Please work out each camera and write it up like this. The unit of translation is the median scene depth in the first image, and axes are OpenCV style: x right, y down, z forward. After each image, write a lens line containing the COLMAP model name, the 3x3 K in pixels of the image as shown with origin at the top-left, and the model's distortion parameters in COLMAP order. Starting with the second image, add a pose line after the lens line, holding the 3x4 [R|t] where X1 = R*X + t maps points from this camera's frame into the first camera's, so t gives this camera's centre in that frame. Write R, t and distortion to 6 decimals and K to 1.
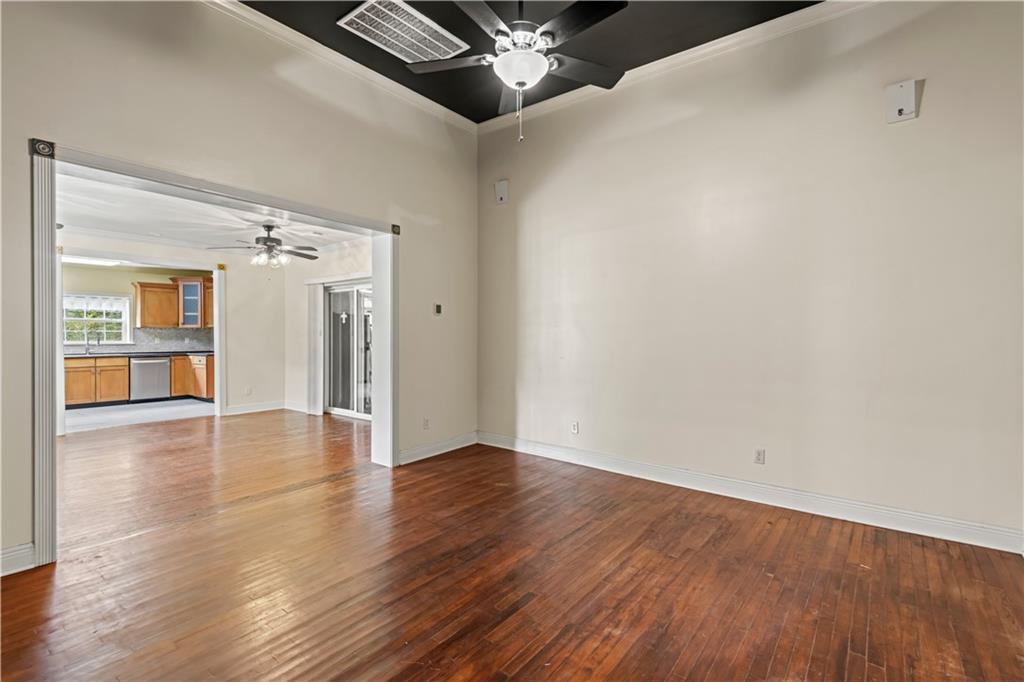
lens RADIAL K [[478.0, 0, 521.5], [0, 478.0, 334.6], [0, 0, 1]] dist [-0.001529, -0.001355]
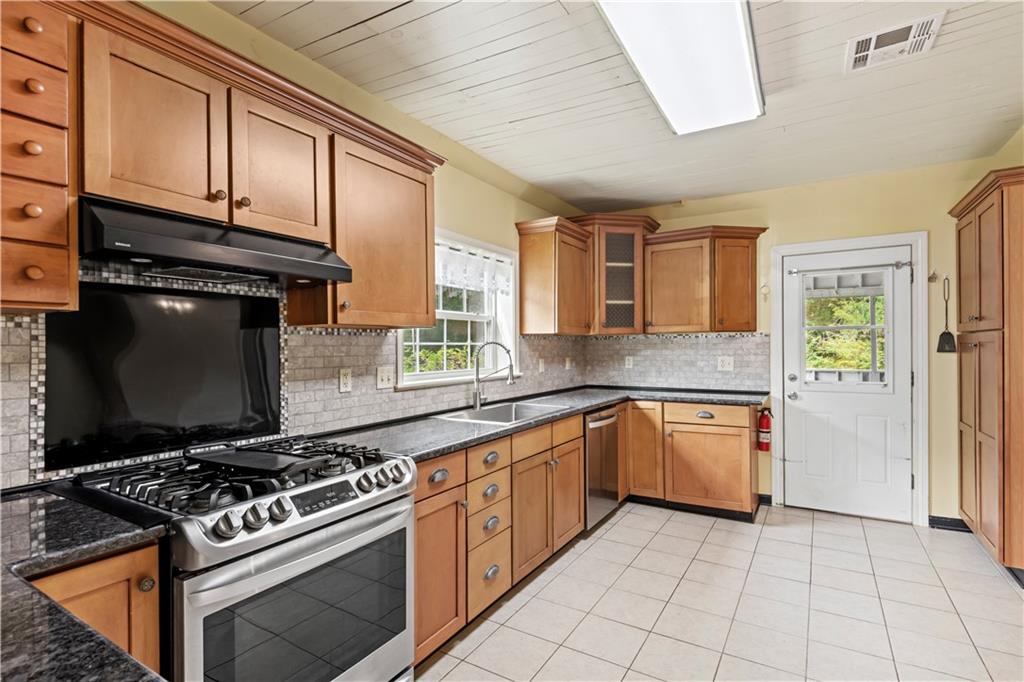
lens RADIAL K [[487.6, 0, 508.2], [0, 487.6, 349.7], [0, 0, 1]] dist [0.009826, -0.000947]
pose [[0.995342, -0.007874, 0.096089, -0.877809], [0.007301, 0.999953, 0.006321, -0.004327], [-0.096134, -0.005590, 0.995353, 0.605886]]
